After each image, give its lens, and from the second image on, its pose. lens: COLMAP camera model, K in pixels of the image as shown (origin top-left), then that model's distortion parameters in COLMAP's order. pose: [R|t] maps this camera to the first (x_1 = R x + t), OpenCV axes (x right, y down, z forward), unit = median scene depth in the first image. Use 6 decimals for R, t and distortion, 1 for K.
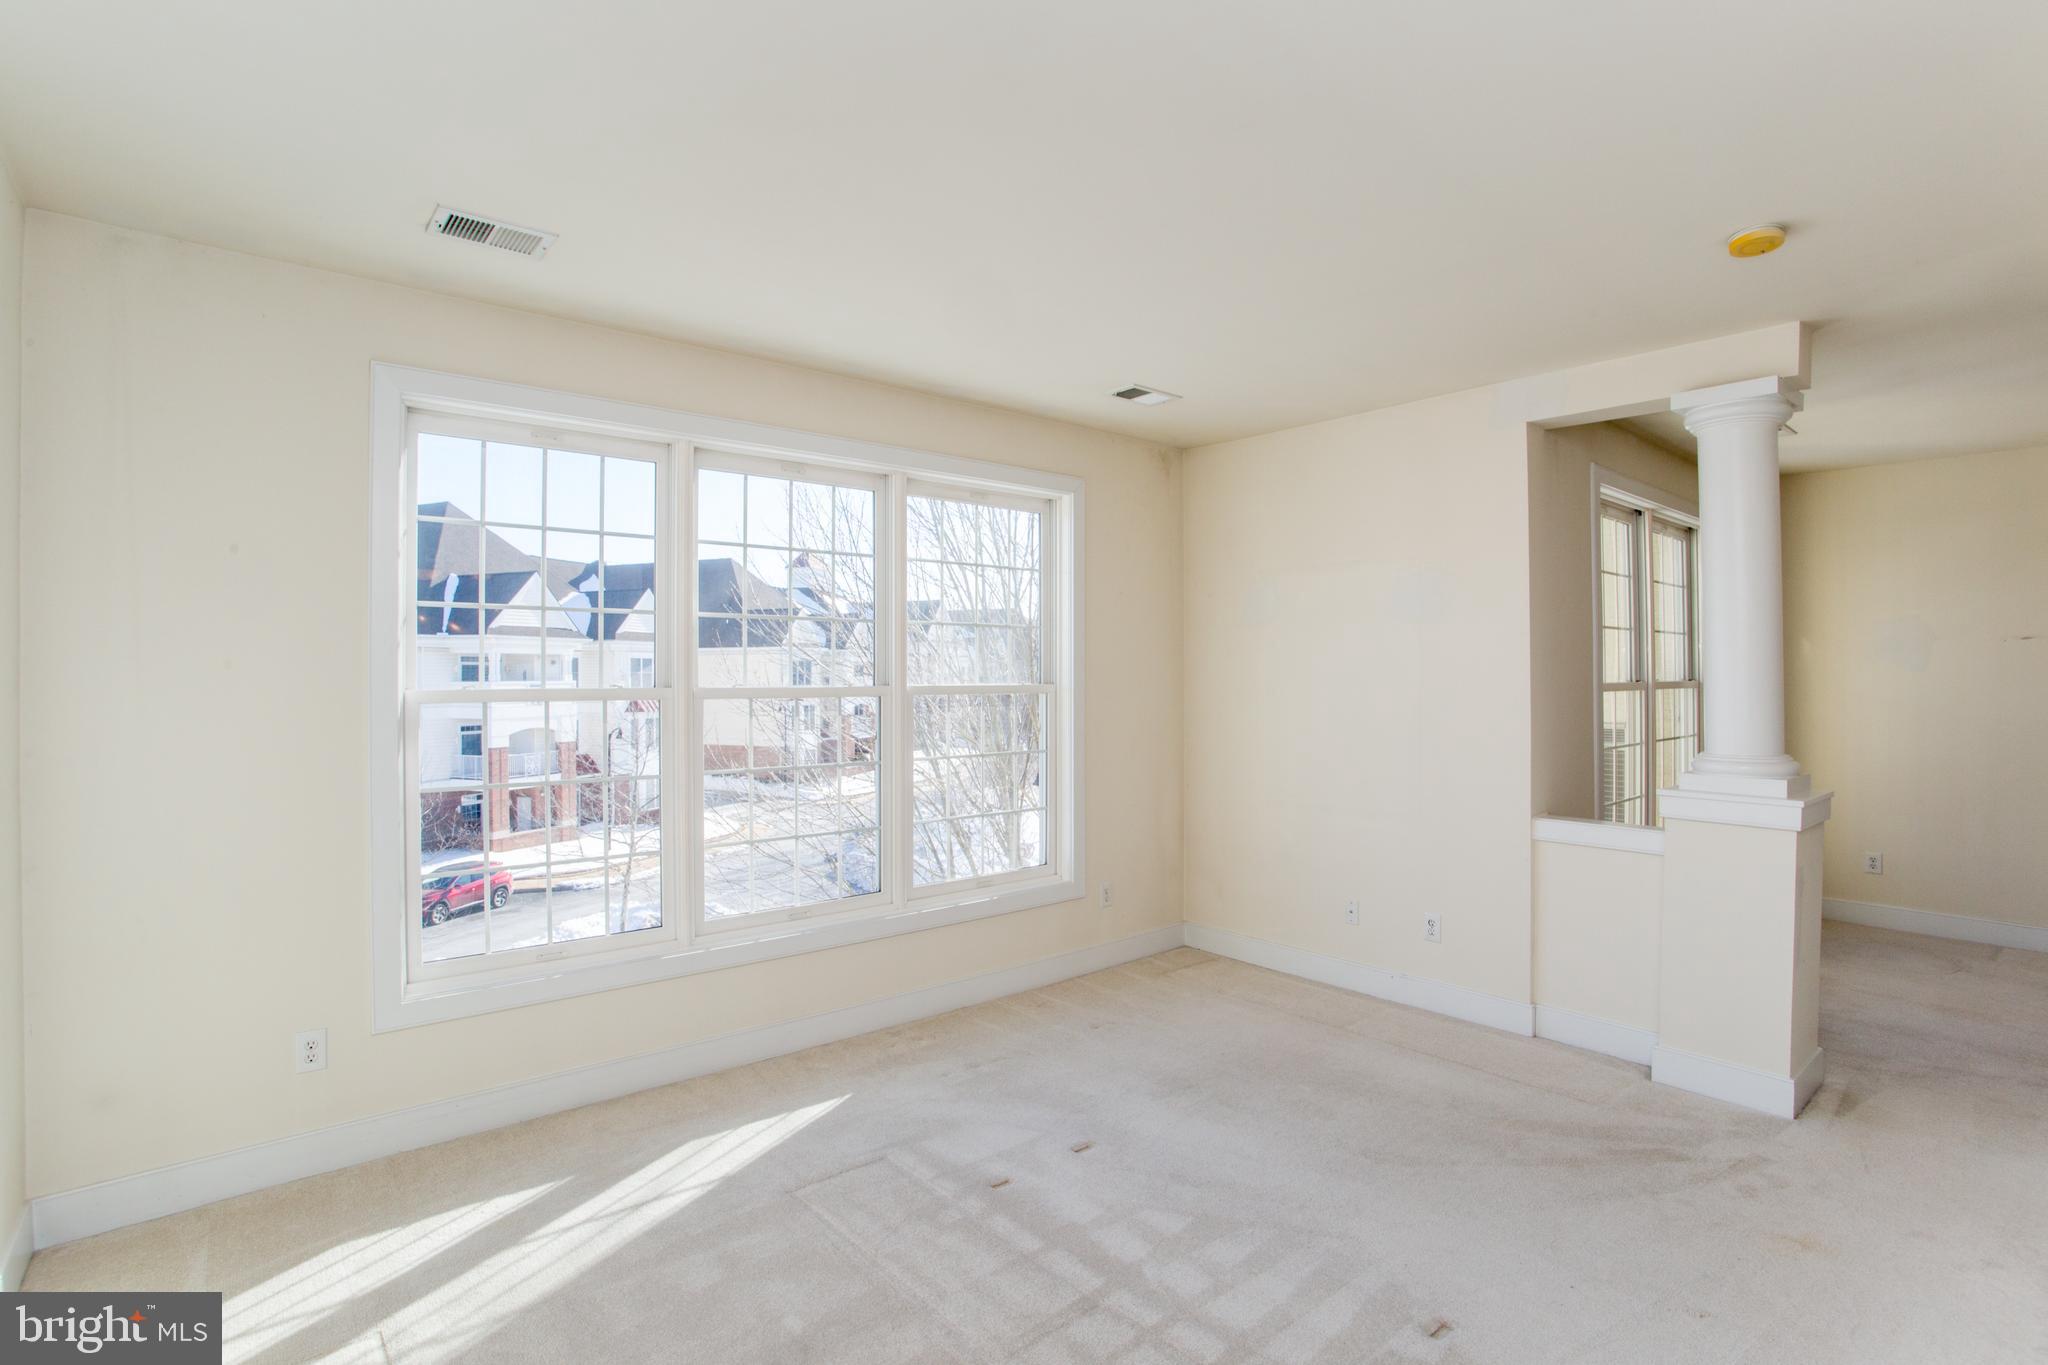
lens RADIAL K [[989.4, 0, 1019.2], [0, 989.4, 685.9], [0, 0, 1]] dist [-0.074904, 0.028031]
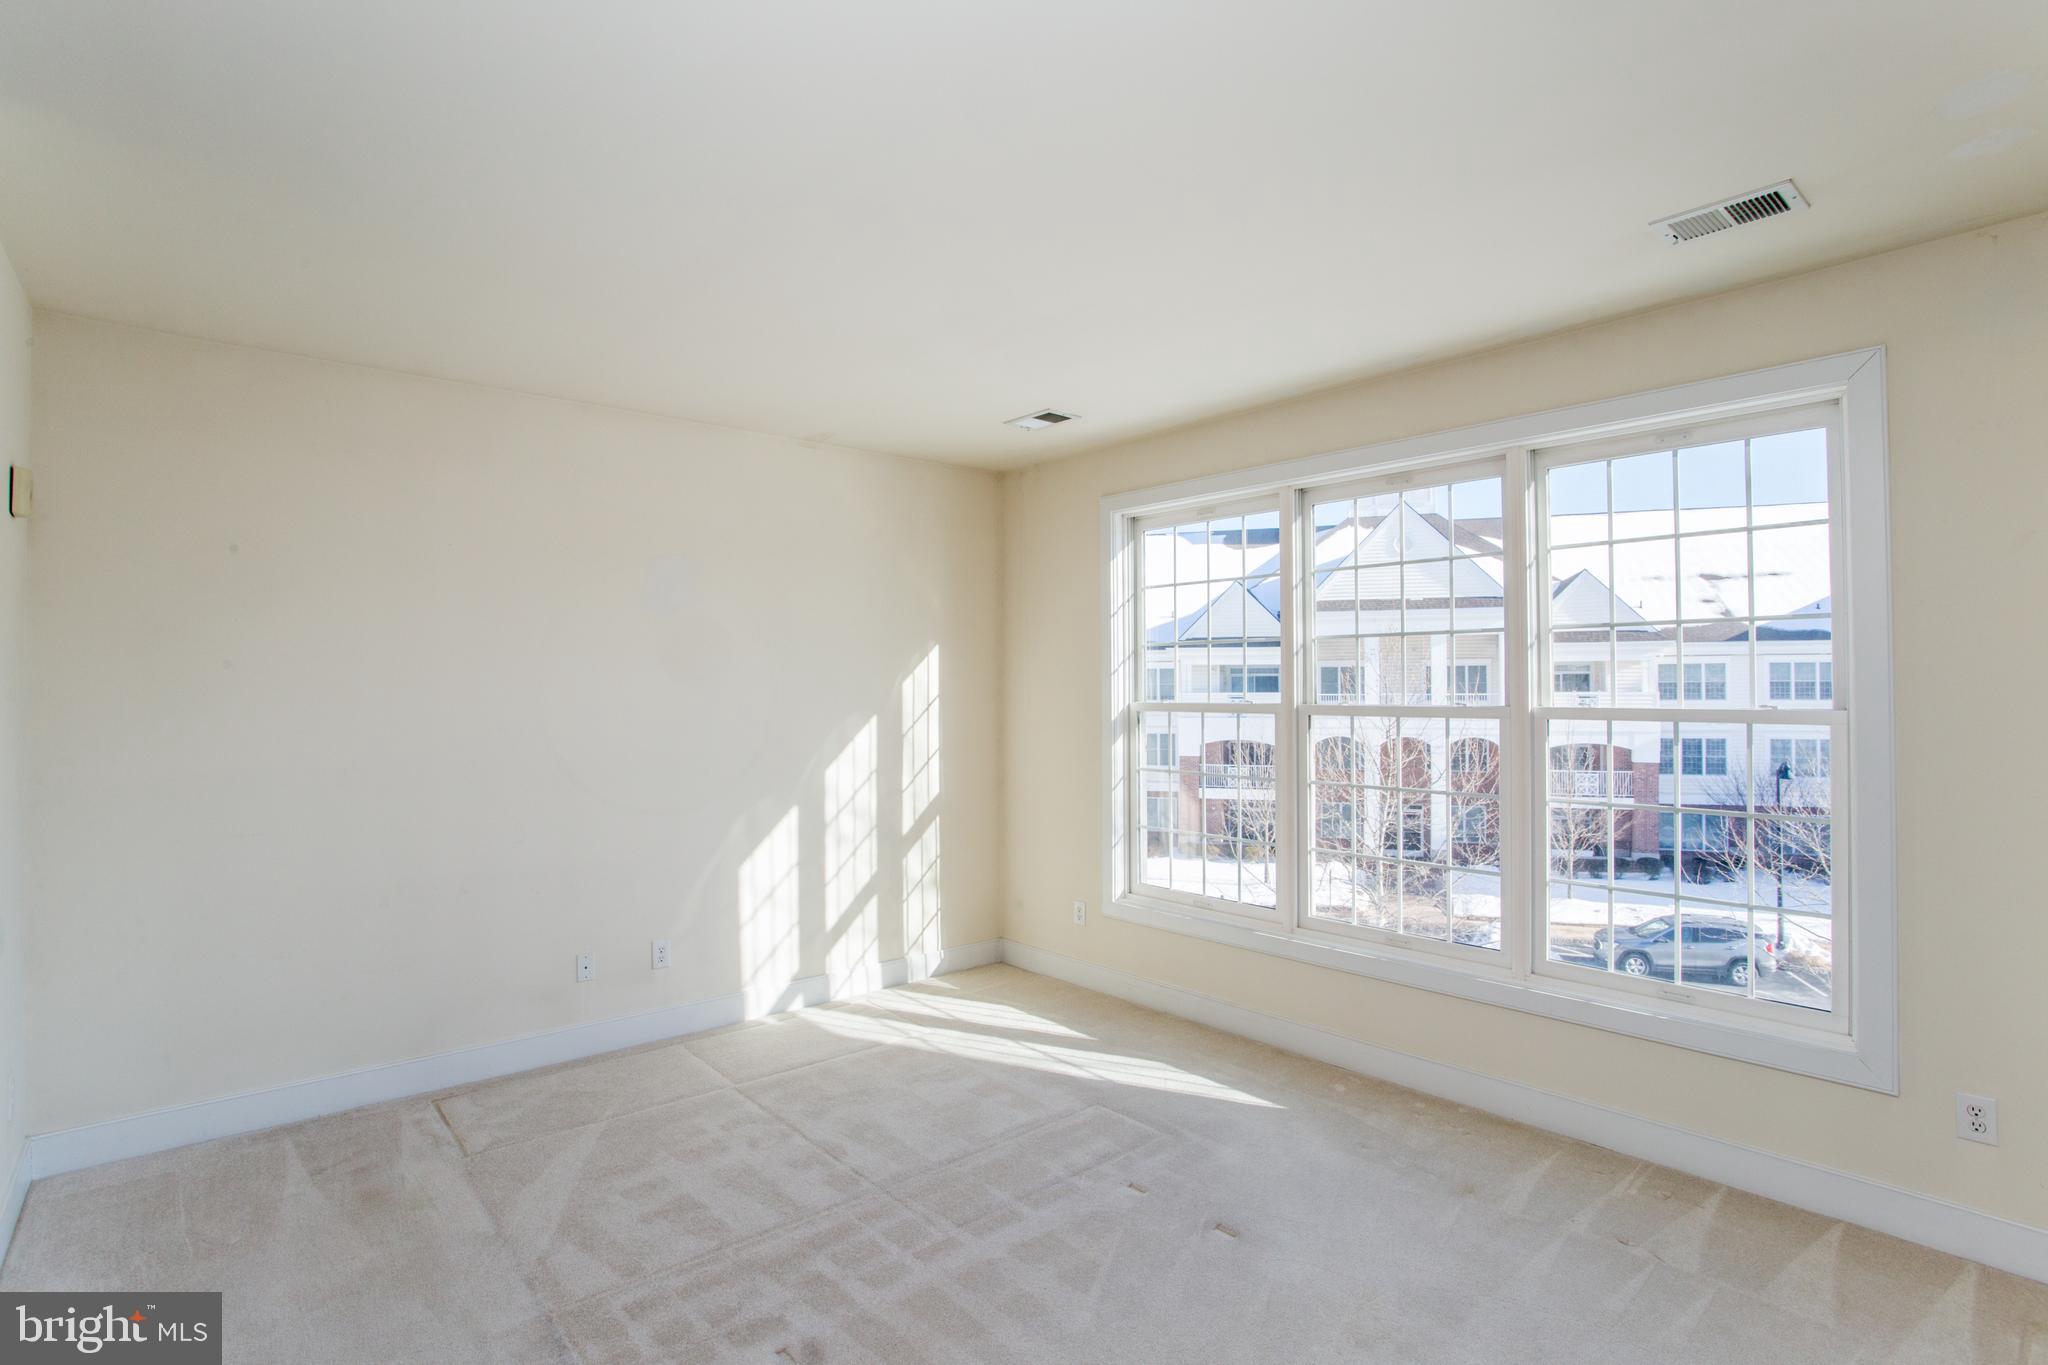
lens RADIAL K [[989.4, 0, 1022.6], [0, 989.4, 684.8], [0, 0, 1]] dist [-0.074904, 0.028031]
pose [[0.015177, -0.005352, -0.999870, 0.778250], [-0.012765, 0.999903, -0.005546, -0.009954], [0.999803, 0.012847, 0.015107, 0.662052]]
